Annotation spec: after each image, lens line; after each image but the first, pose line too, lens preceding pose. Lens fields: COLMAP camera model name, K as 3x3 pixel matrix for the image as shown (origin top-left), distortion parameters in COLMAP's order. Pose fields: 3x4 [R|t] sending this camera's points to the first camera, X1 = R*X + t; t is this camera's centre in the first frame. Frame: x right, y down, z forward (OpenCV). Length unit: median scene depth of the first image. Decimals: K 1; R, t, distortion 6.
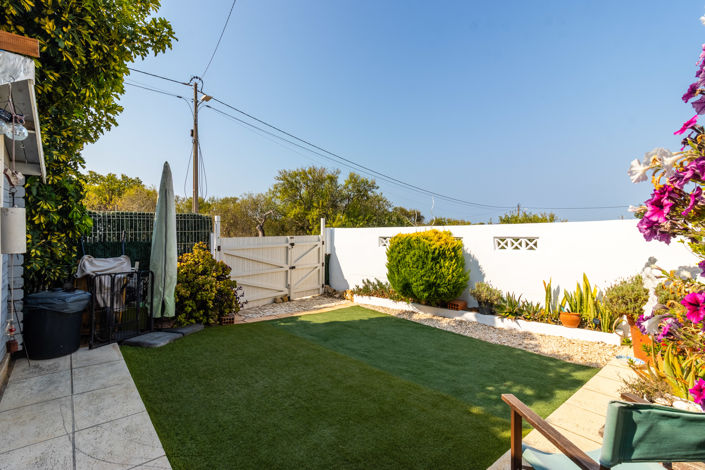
lens RADIAL K [[333.4, 0, 350.0], [0, 333.4, 223.5], [0, 0, 1]] dist [-0.000807, -0.000064]
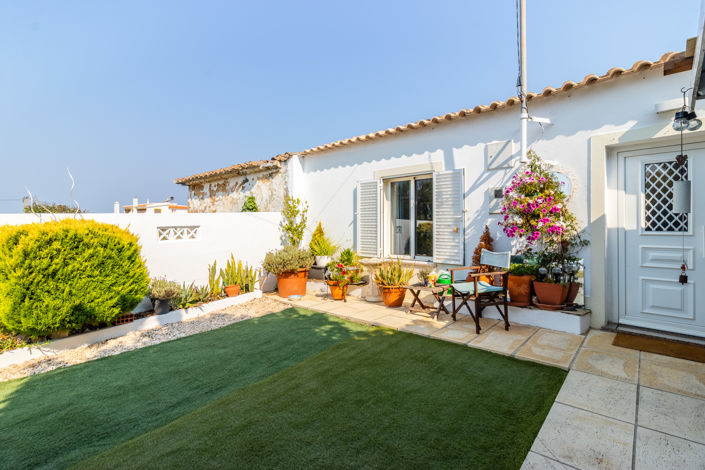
lens RADIAL K [[333.4, 0, 350.0], [0, 333.4, 223.5], [0, 0, 1]] dist [-0.000807, -0.000064]
pose [[-0.124811, -0.002347, 0.992178, -0.556812], [0.002230, 0.999994, 0.002646, 0.032541], [-0.992178, 0.002543, -0.124805, 0.641432]]
